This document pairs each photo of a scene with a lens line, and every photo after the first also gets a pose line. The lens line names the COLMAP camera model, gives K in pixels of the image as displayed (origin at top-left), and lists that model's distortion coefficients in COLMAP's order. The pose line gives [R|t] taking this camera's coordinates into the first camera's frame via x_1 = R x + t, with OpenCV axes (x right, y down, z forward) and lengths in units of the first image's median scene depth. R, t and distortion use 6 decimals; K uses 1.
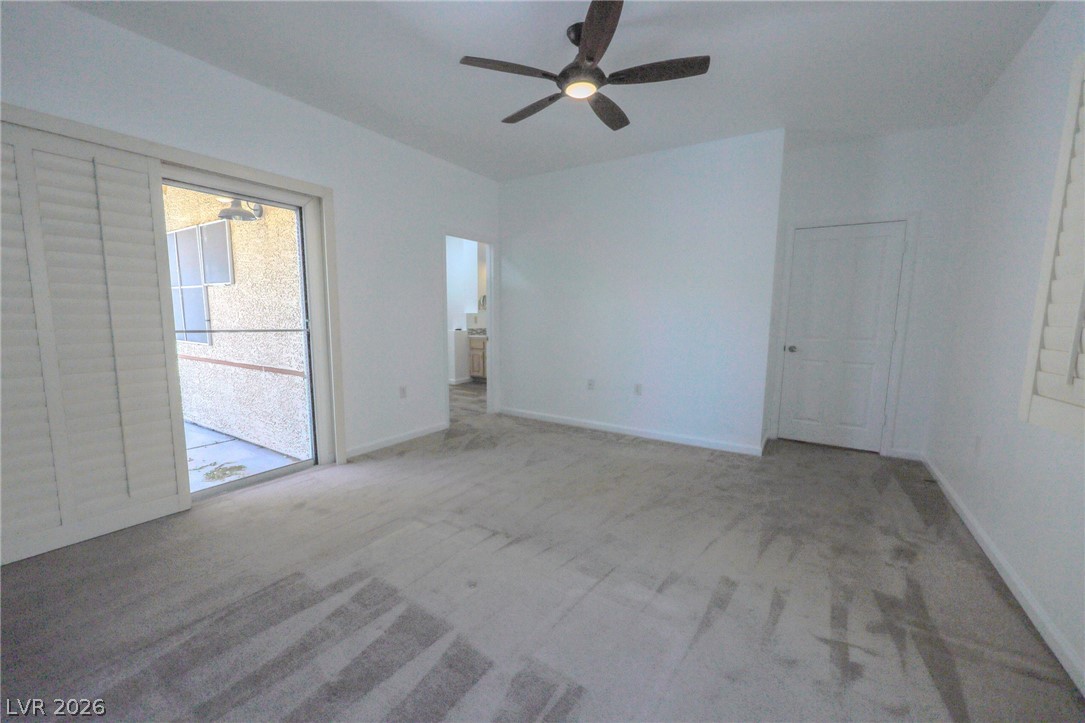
lens RADIAL K [[440.0, 0, 542.6], [0, 440.0, 366.2], [0, 0, 1]] dist [0.002792, -0.000129]
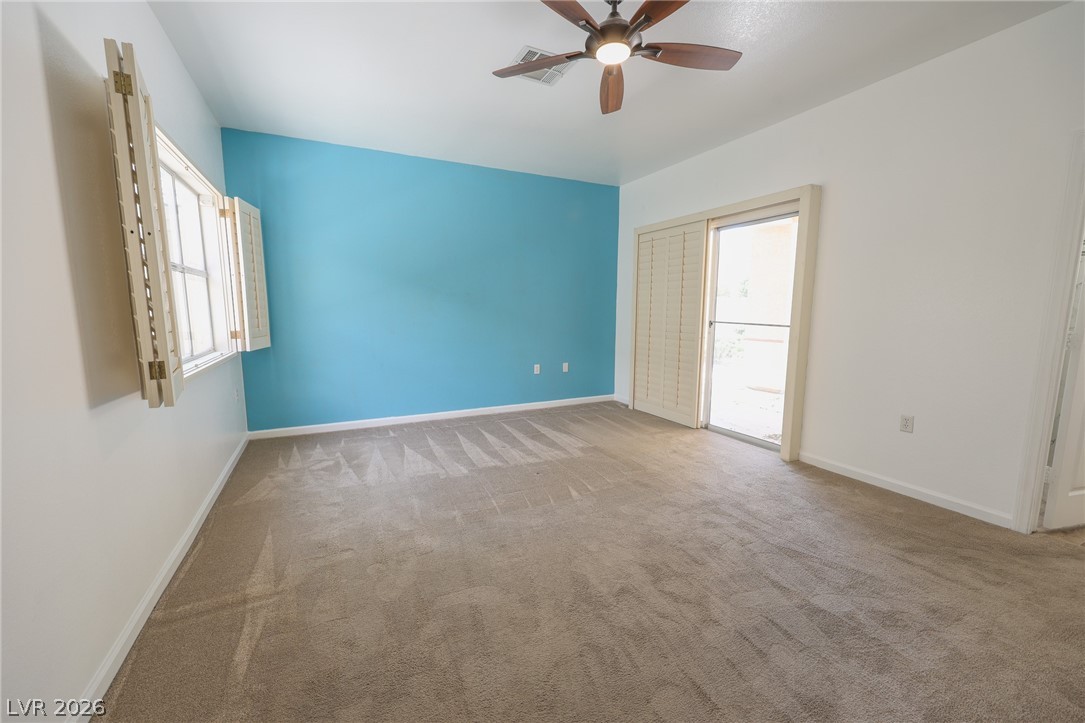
lens RADIAL K [[440.0, 0, 542.6], [0, 440.0, 366.2], [0, 0, 1]] dist [0.002792, -0.000129]
pose [[-0.520587, 0.102458, -0.847639, 0.555781], [-0.111285, 0.976163, 0.186340, -0.095217], [0.846525, 0.191335, -0.496775, 0.823248]]
